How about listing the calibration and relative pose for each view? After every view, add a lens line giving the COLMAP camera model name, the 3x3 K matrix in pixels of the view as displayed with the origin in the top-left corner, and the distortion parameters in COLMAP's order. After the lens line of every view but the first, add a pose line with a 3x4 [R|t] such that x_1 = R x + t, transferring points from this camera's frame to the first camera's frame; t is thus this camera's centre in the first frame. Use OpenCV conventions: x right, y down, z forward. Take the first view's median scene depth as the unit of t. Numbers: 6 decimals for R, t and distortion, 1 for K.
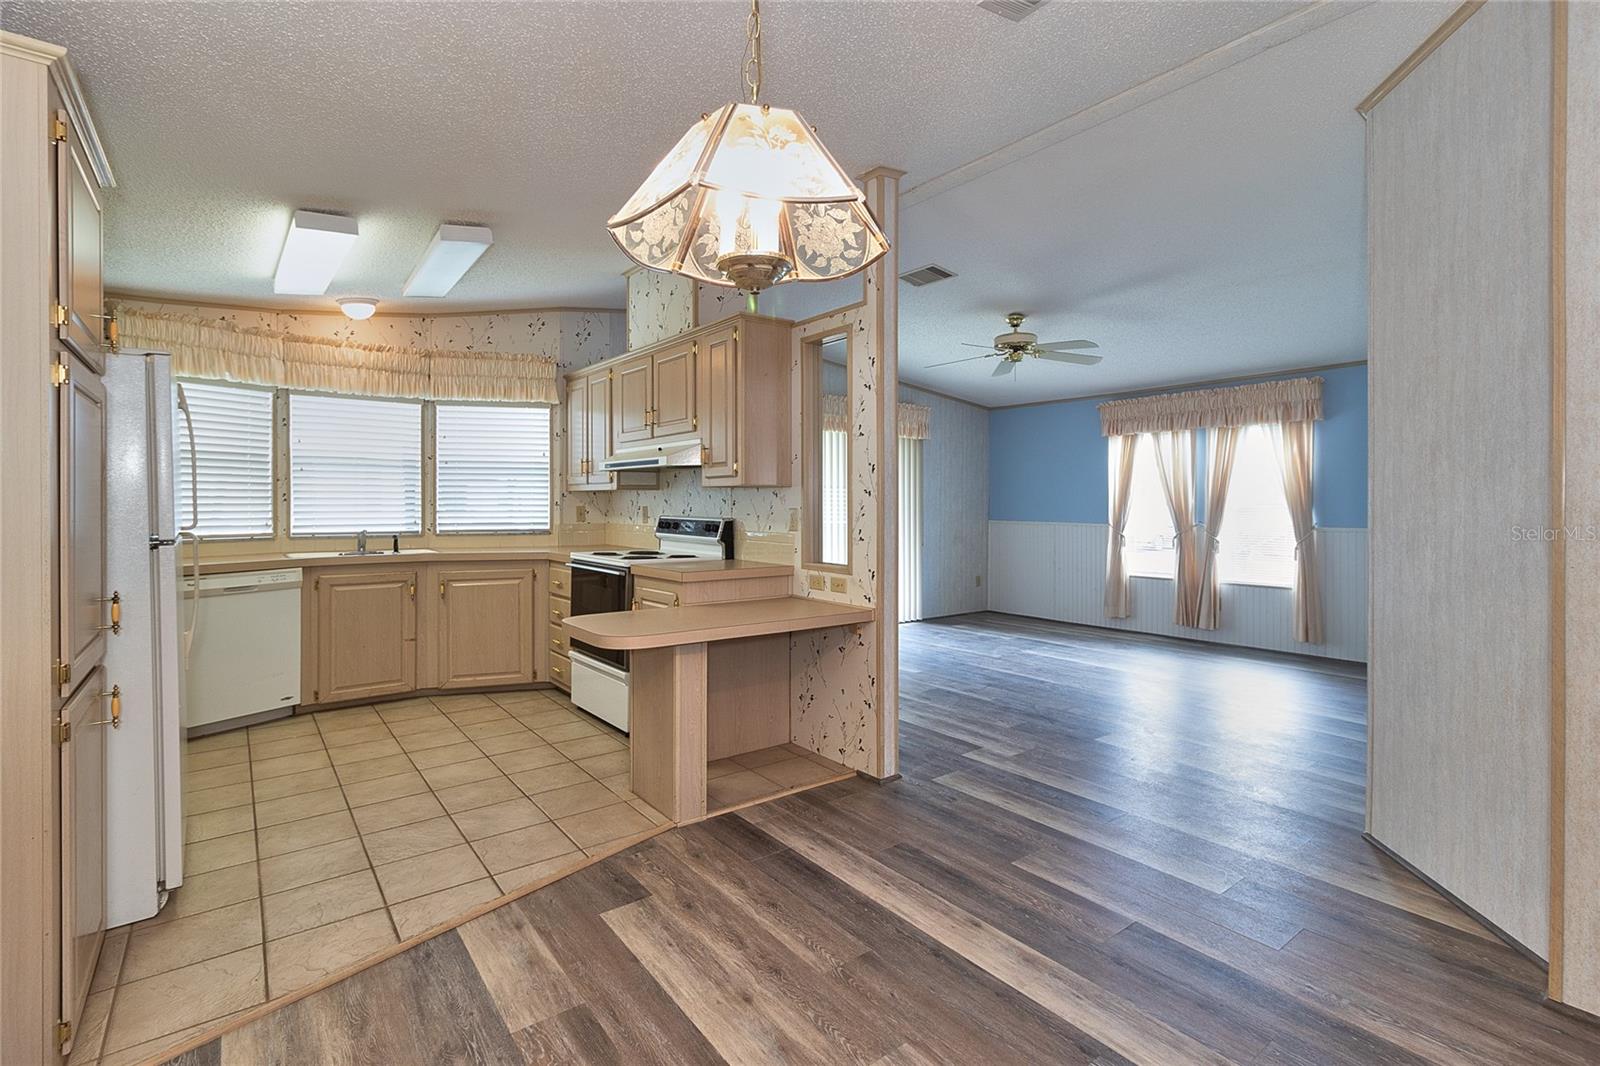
lens RADIAL K [[725.7, 0, 786.5], [0, 725.7, 503.9], [0, 0, 1]] dist [0.006537, 0.000202]
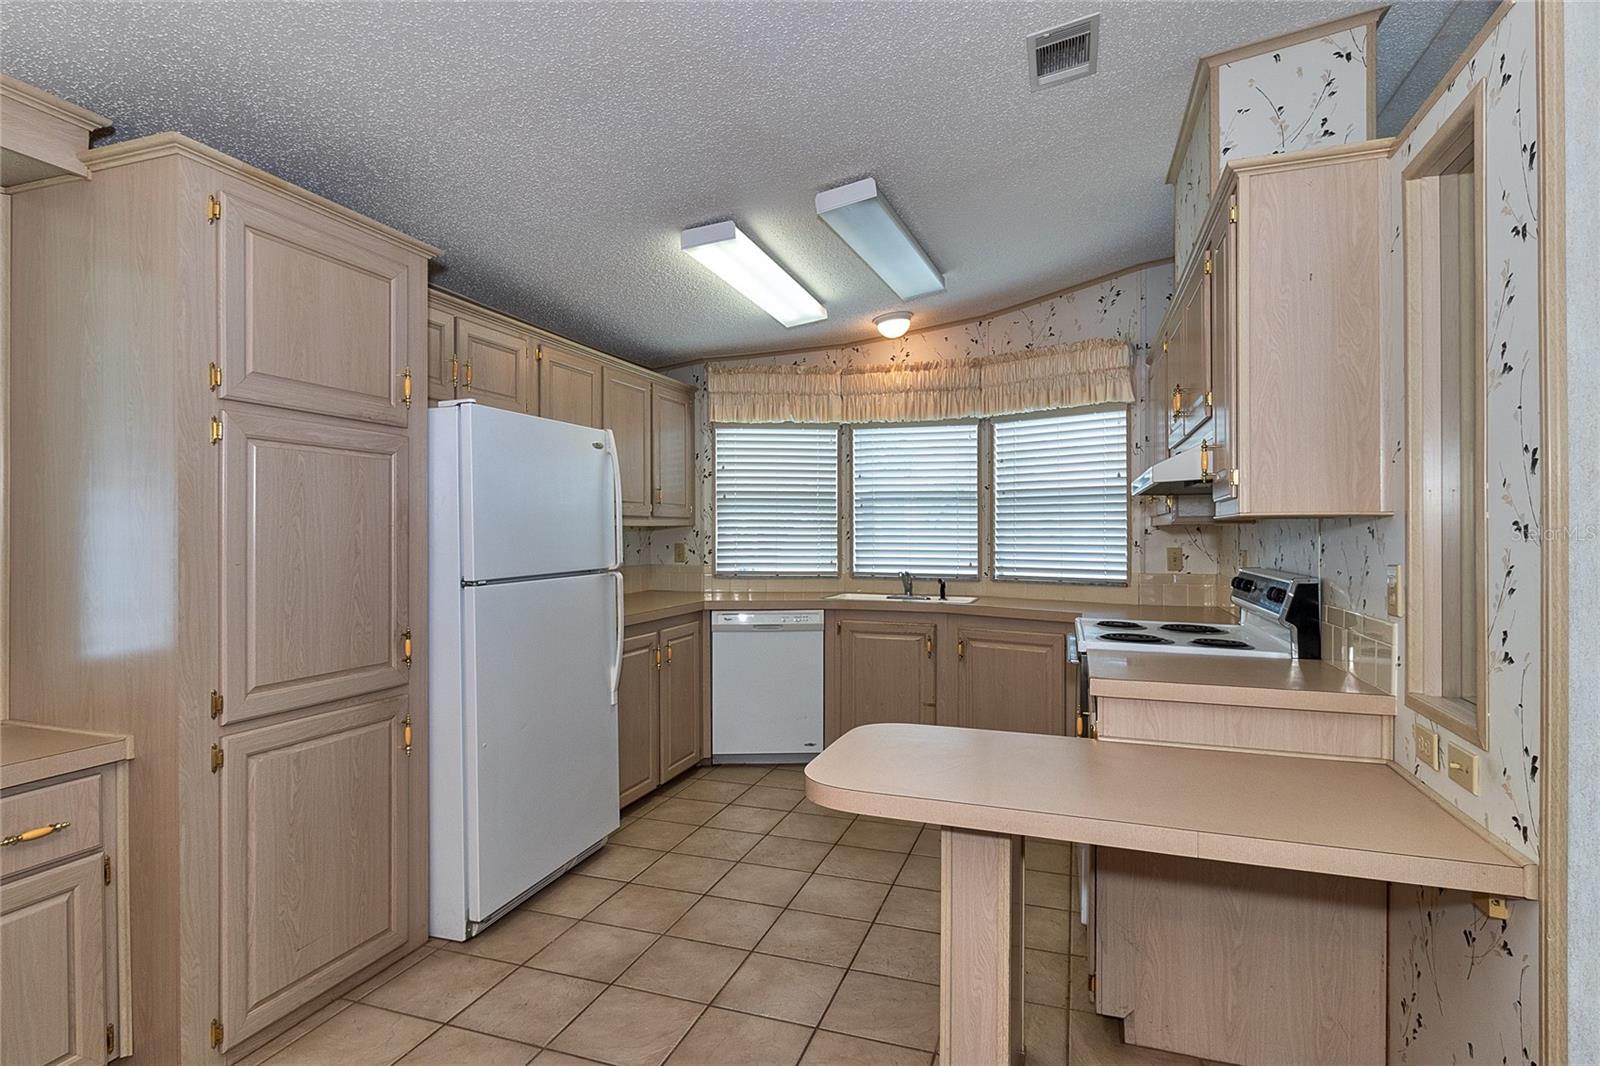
lens RADIAL K [[802.6, 0, 806.7], [0, 802.6, 532.8], [0, 0, 1]] dist [-0.000079, -0.000334]
pose [[0.569381, -0.001367, -0.822073, 0.166304], [-0.003752, 0.999984, -0.004262, -0.007880], [0.822065, 0.005511, 0.569367, 0.347038]]
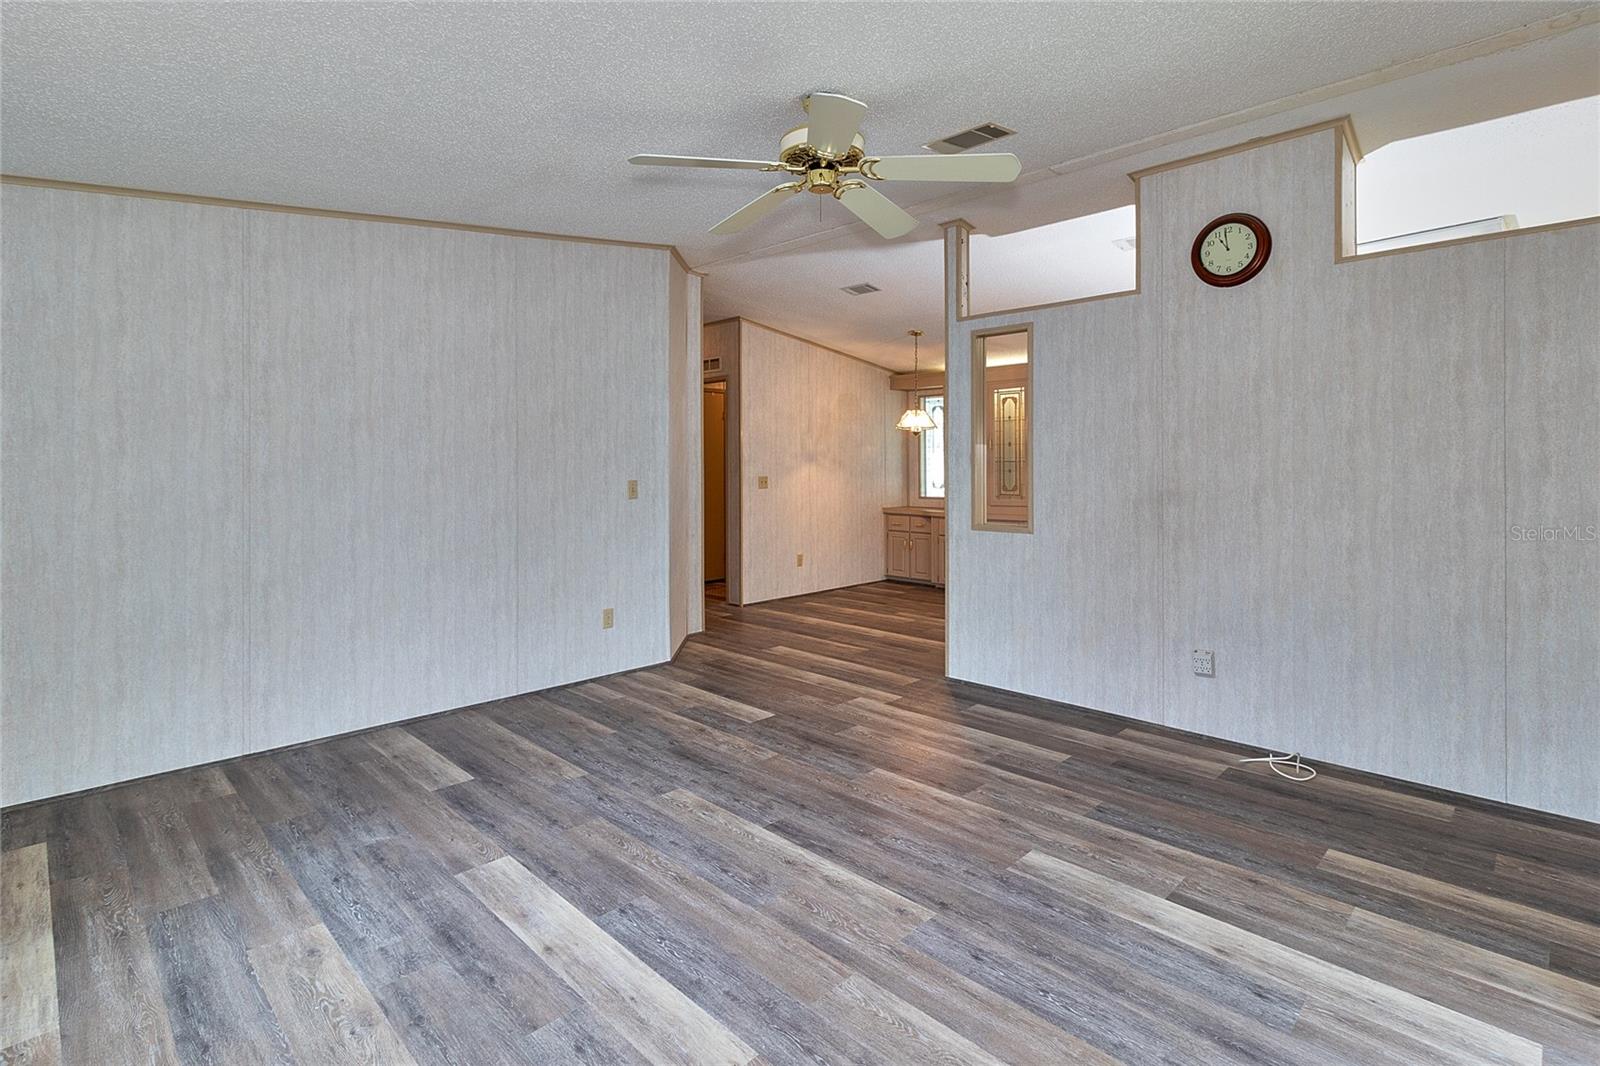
lens RADIAL K [[784.9, 0, 797.2], [0, 784.9, 473.5], [0, 0, 1]] dist [-0.002214, 0.000775]
pose [[-0.986815, 0.004907, -0.161776, 0.460037], [0.002565, 0.999889, 0.014682, -0.014649], [0.161830, 0.014074, -0.986718, 1.670519]]
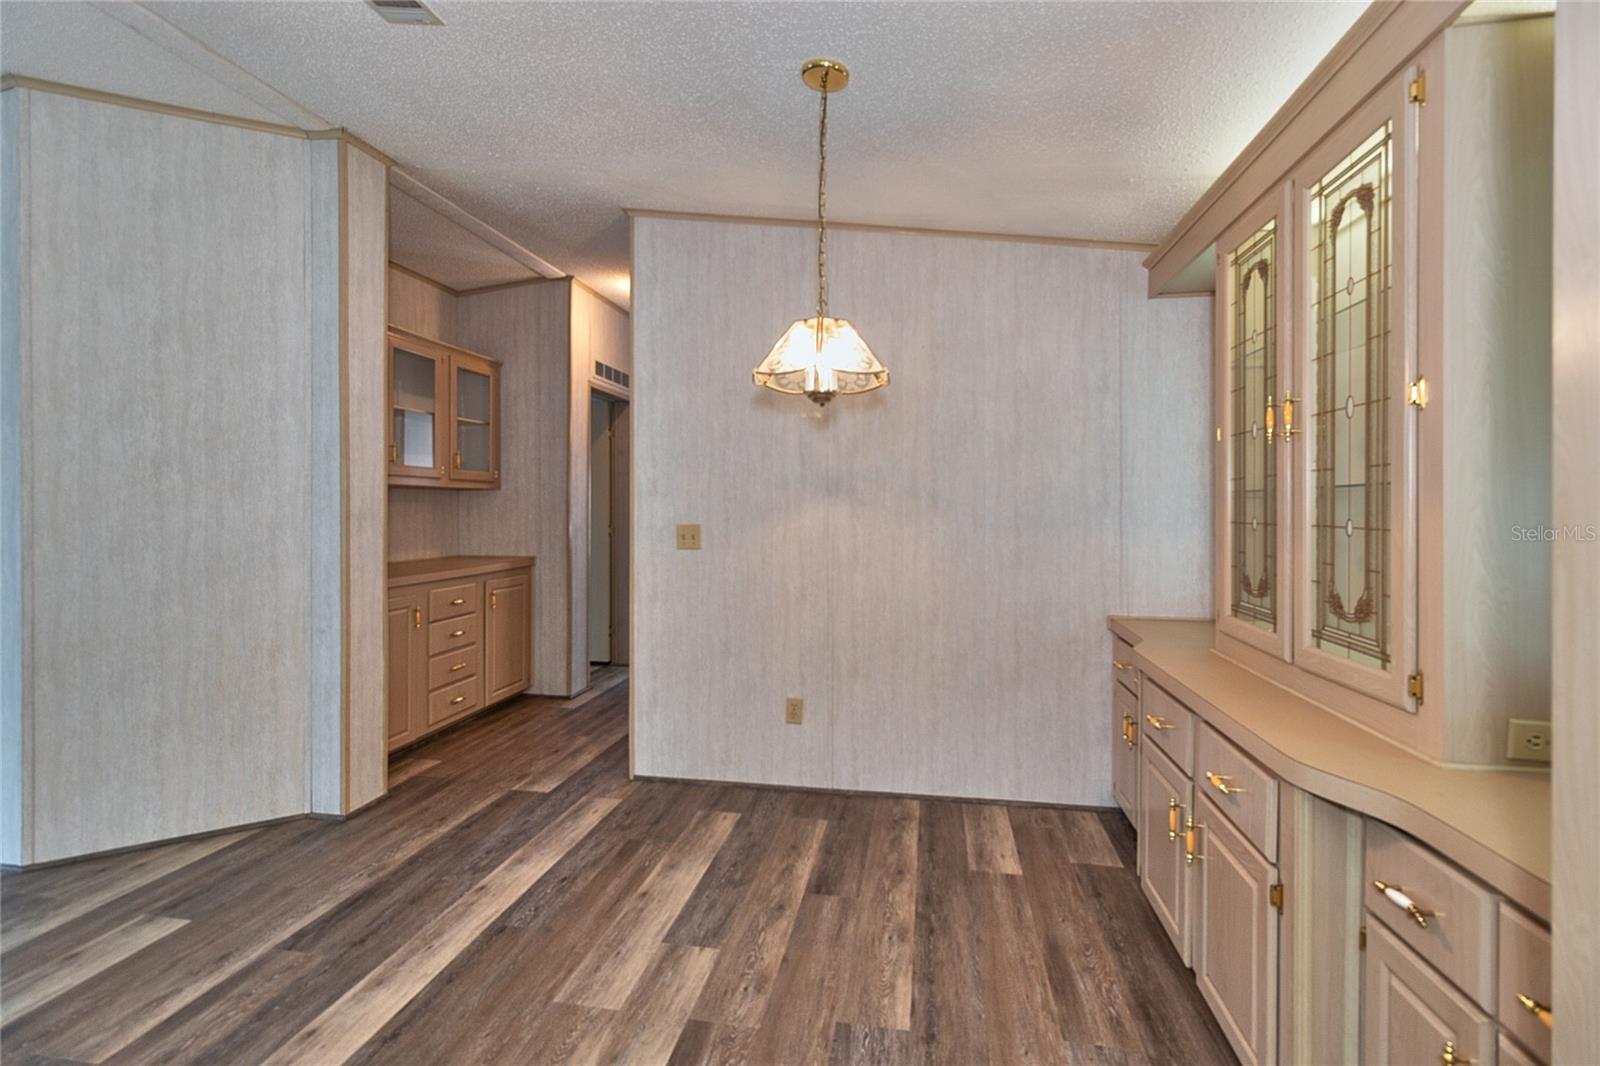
lens RADIAL K [[749.0, 0, 800.5], [0, 749.0, 506.8], [0, 0, 1]] dist [0.002026, 0.000312]
pose [[-0.681165, -0.001489, 0.732129, -0.330499], [-0.000391, 0.999999, 0.001670, -0.004599], [-0.732130, 0.000851, -0.681164, 0.535822]]
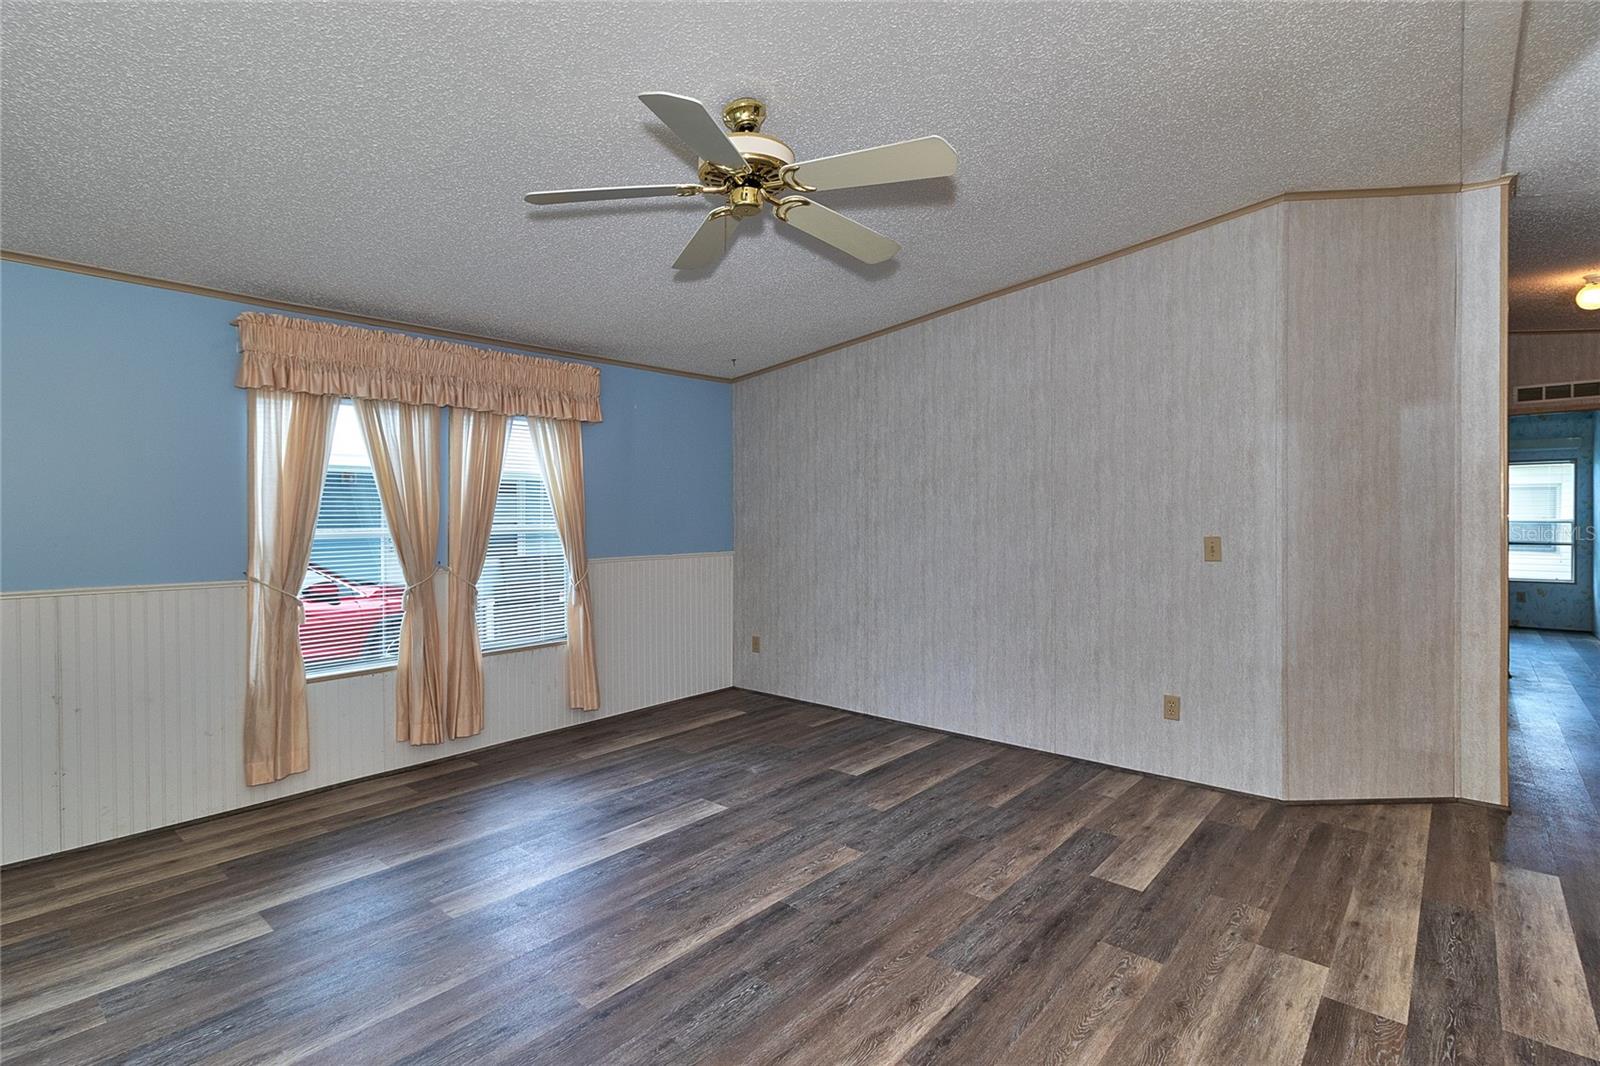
lens RADIAL K [[763.6, 0, 788.1], [0, 763.6, 527.5], [0, 0, 1]] dist [-0.000072, -0.000108]
pose [[-0.208123, -0.012935, 0.978017, -0.149021], [0.007921, 0.999857, 0.014910, -0.014642], [-0.978071, 0.010850, -0.207991, 1.184995]]
